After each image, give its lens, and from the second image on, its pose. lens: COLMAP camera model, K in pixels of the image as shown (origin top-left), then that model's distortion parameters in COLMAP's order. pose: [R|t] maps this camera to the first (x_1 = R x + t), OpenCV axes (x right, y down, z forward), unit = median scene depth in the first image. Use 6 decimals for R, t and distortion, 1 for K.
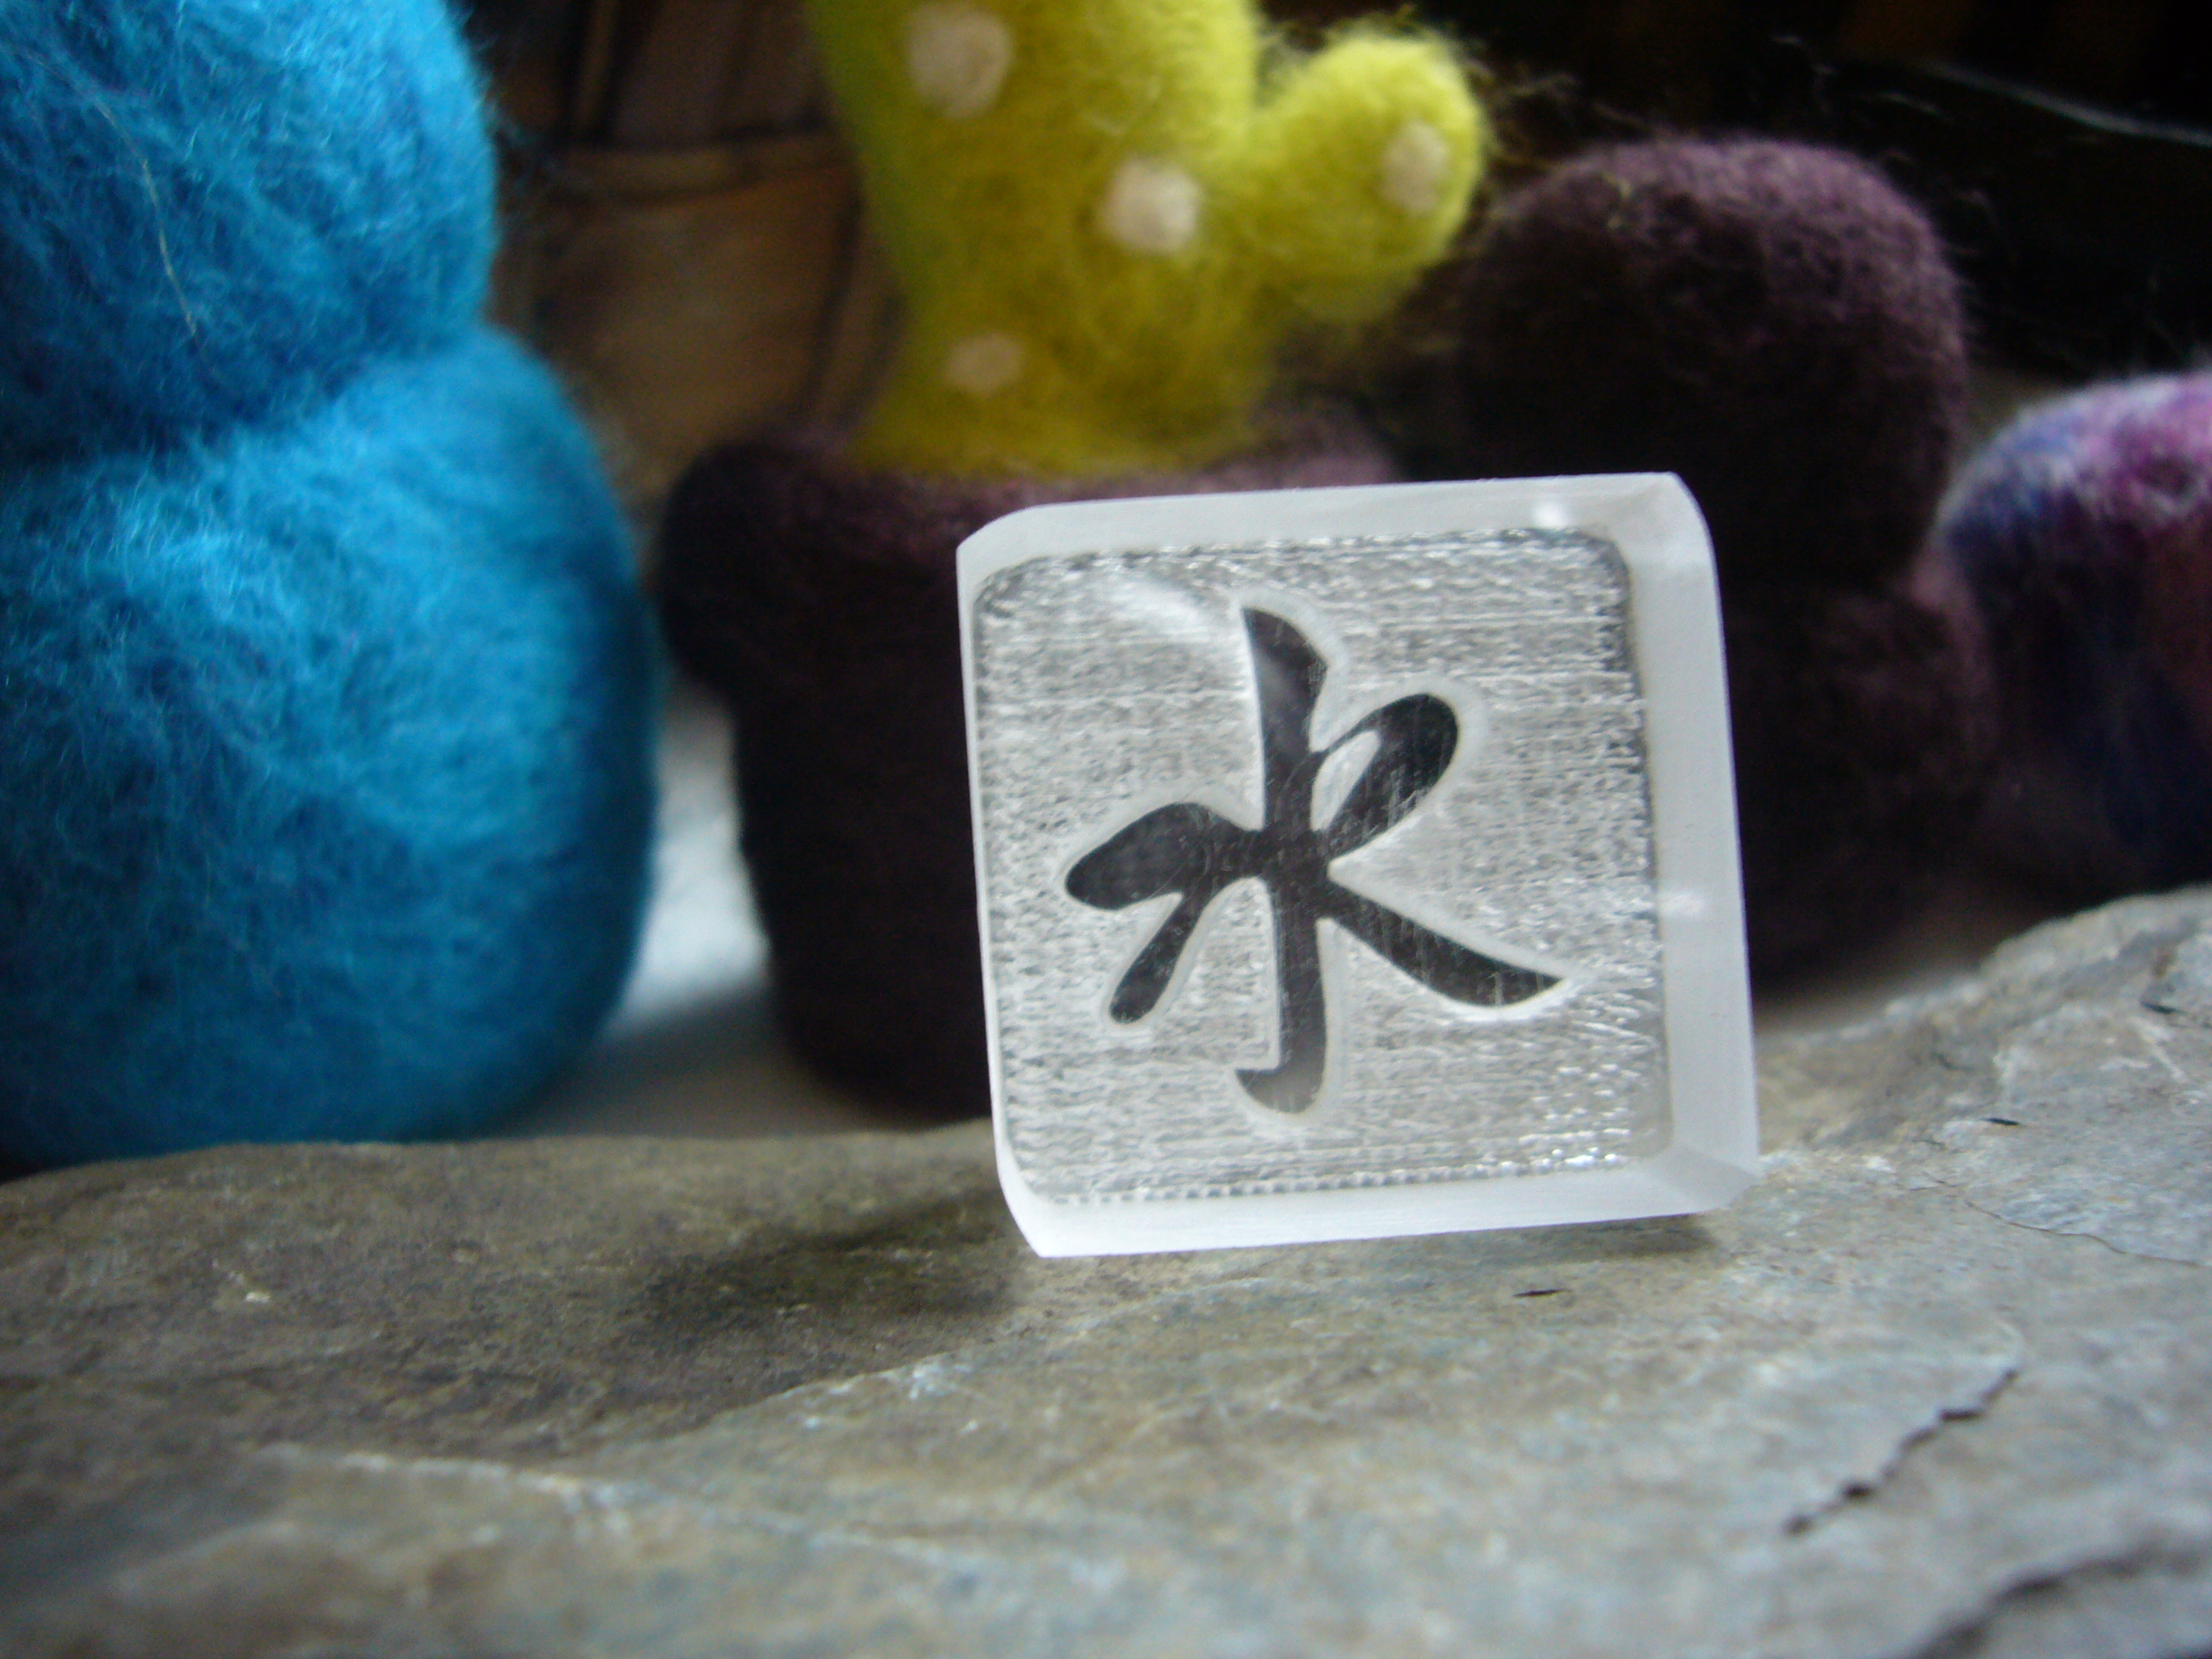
lens RADIAL K [[1880.3, 0, 1105.0], [0, 1880.3, 818.2], [0, 0, 1]] dist [-0.115736, 0.078496]
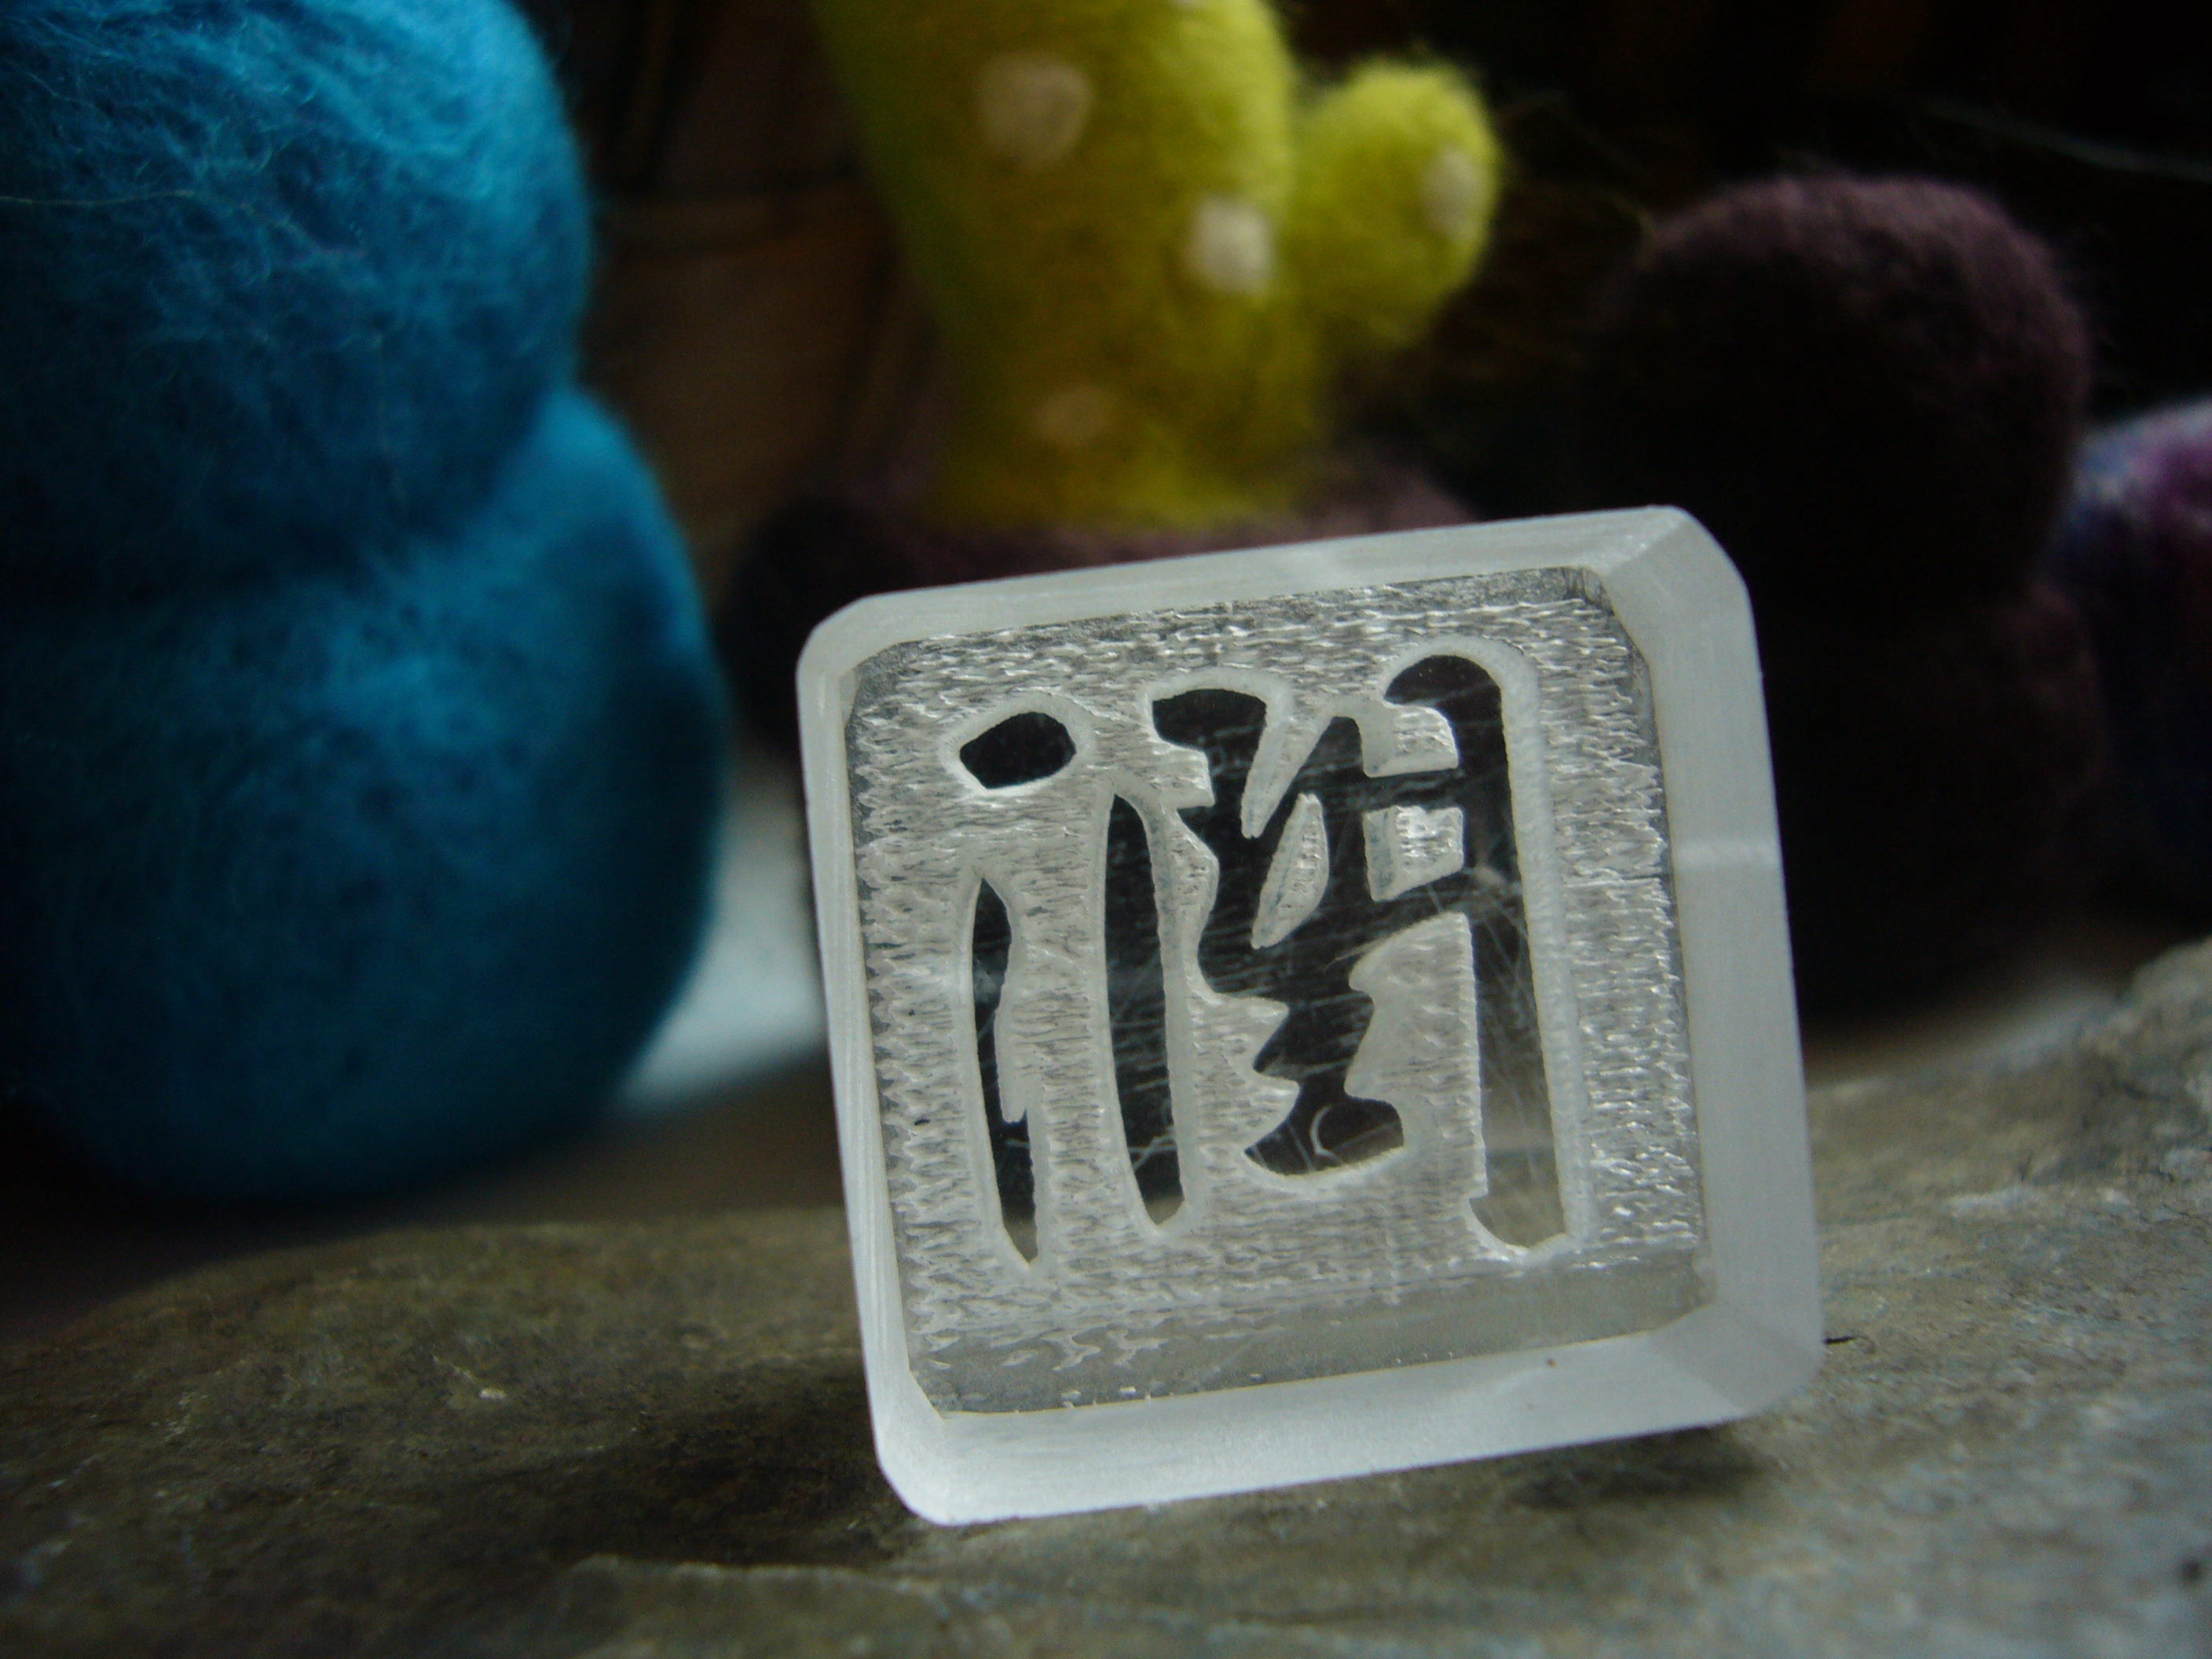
lens RADIAL K [[1880.3, 0, 1105.0], [0, 1880.3, 818.2], [0, 0, 1]] dist [-0.115736, 0.078496]
pose [[0.999244, -0.022683, 0.031558, -0.165356], [0.023367, 0.999497, -0.021462, -0.010551], [-0.031055, 0.022183, 0.999271, 0.022280]]
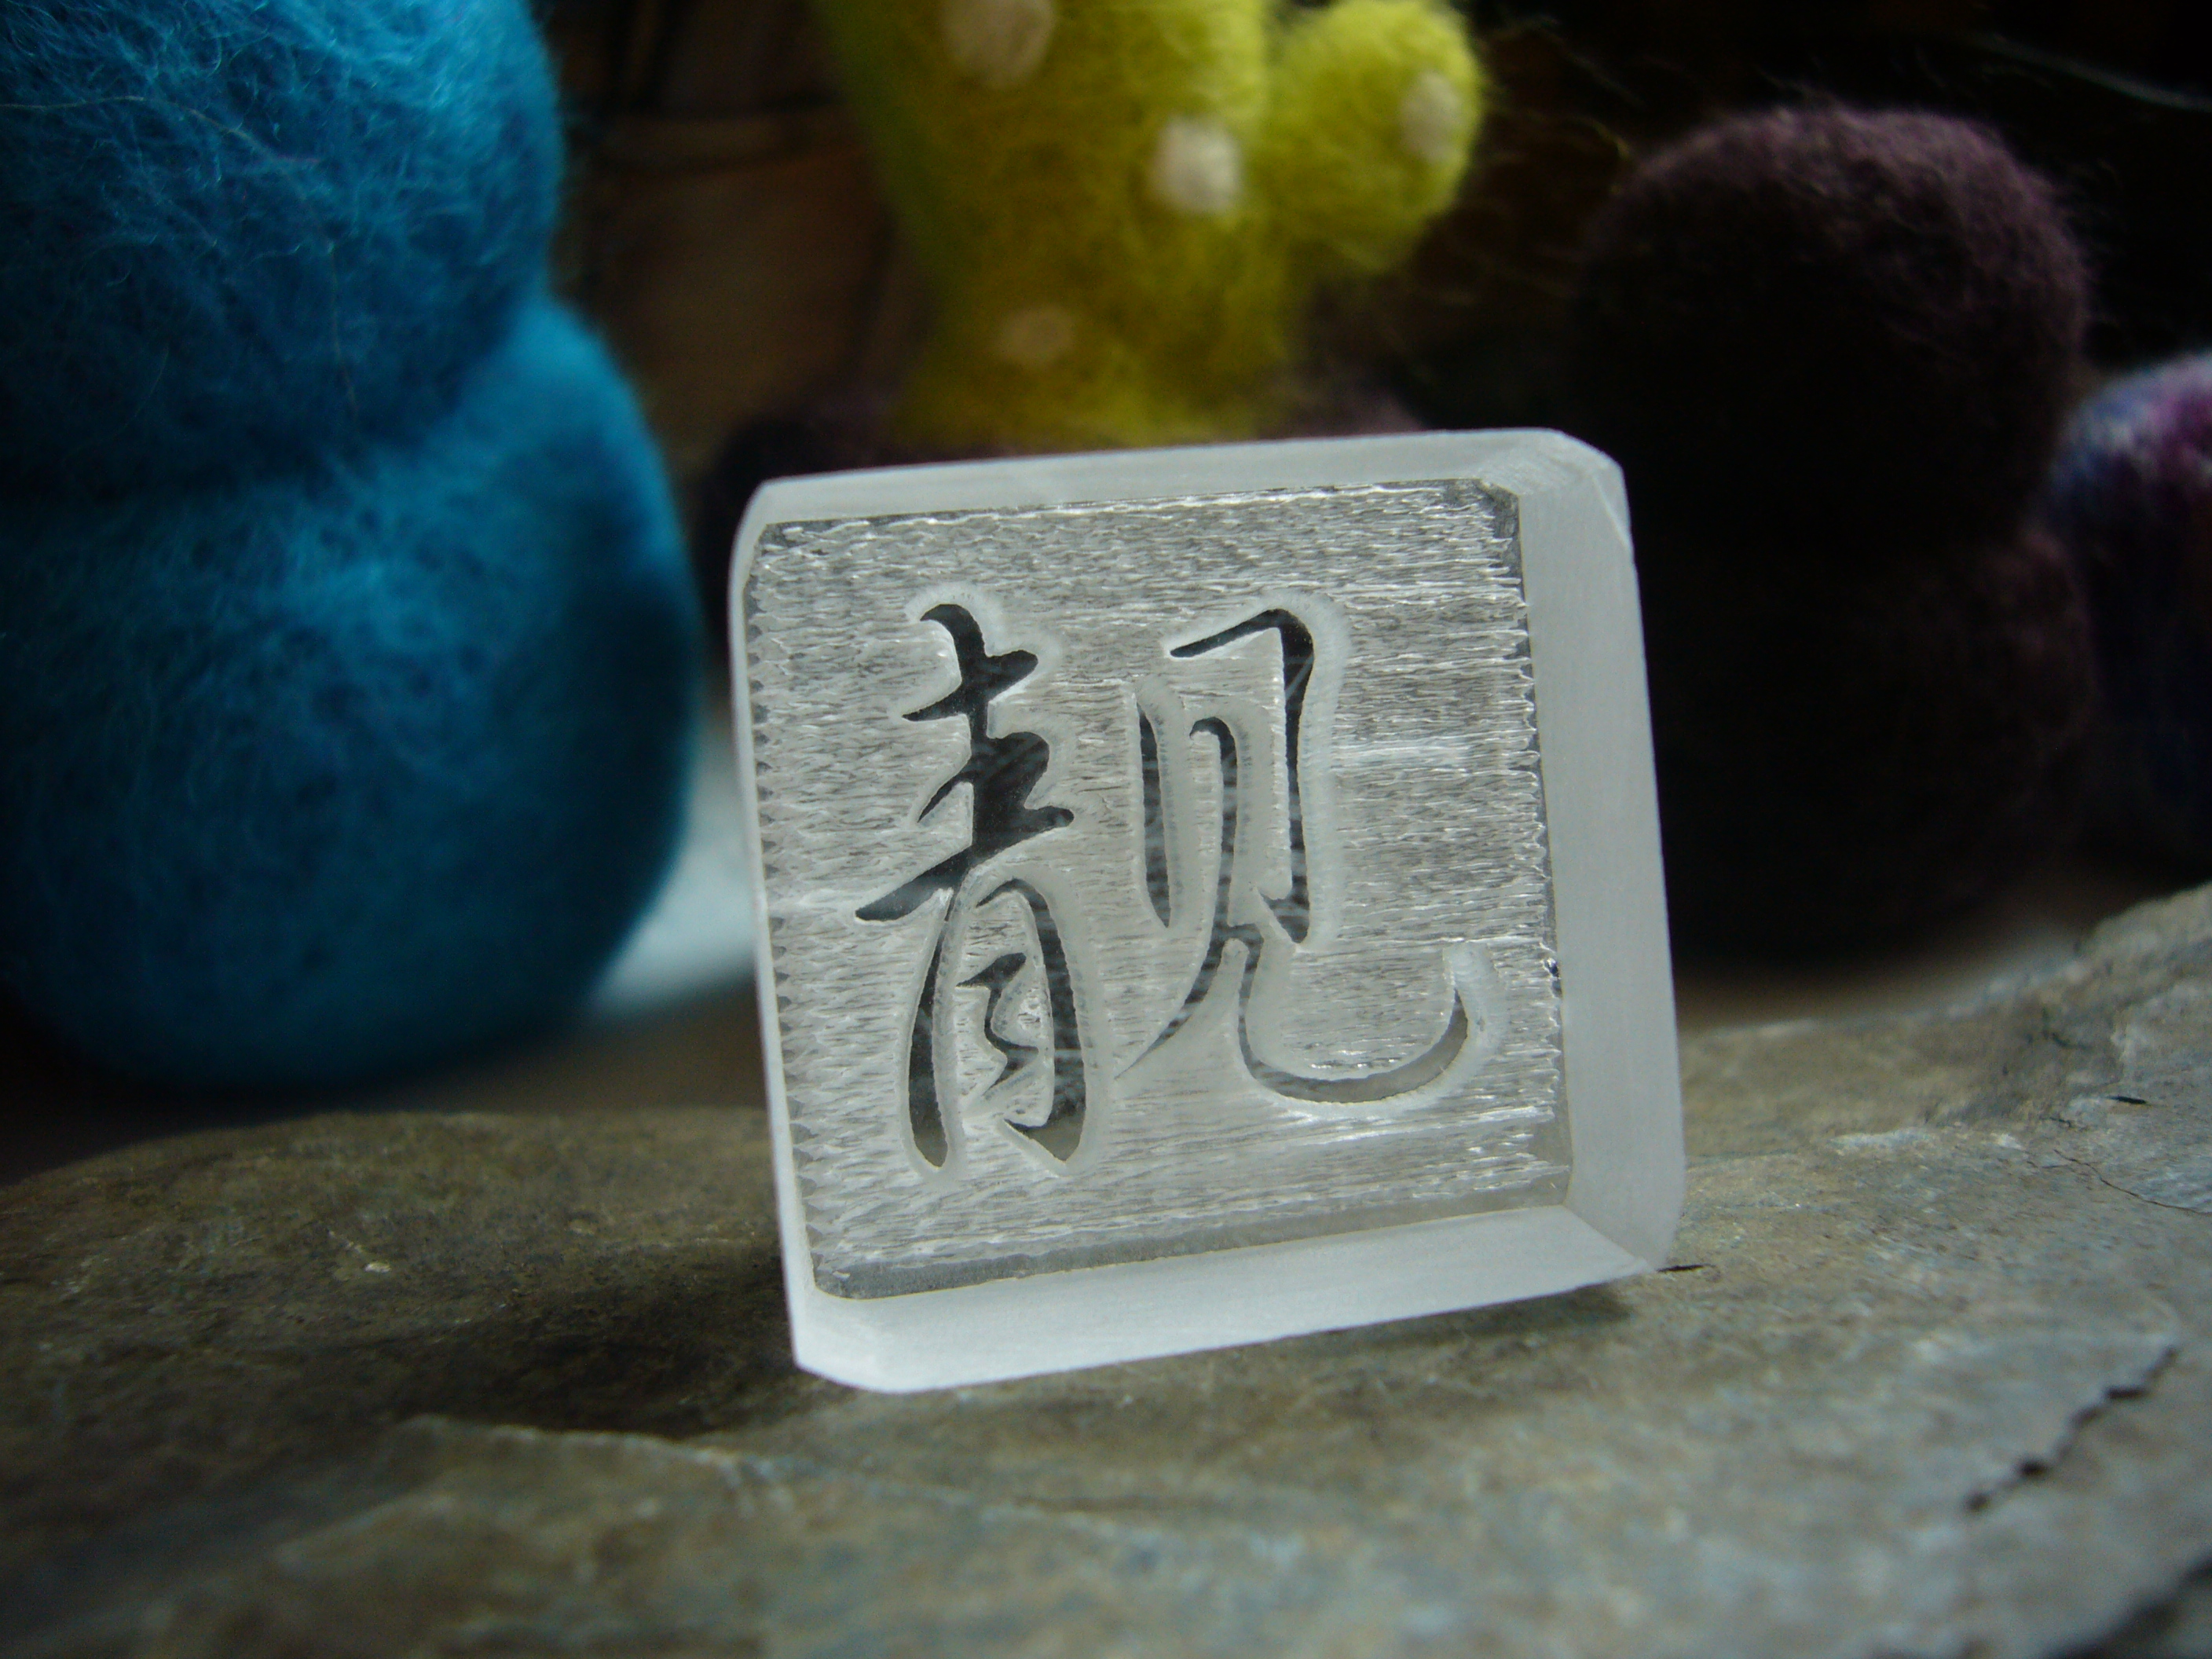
lens RADIAL K [[1880.3, 0, 1105.0], [0, 1880.3, 818.2], [0, 0, 1]] dist [-0.115736, 0.078496]
pose [[0.999931, 0.004992, -0.010625, -0.059676], [-0.004880, 0.999932, 0.010559, 0.006127], [0.010677, -0.010506, 0.999888, 0.011046]]
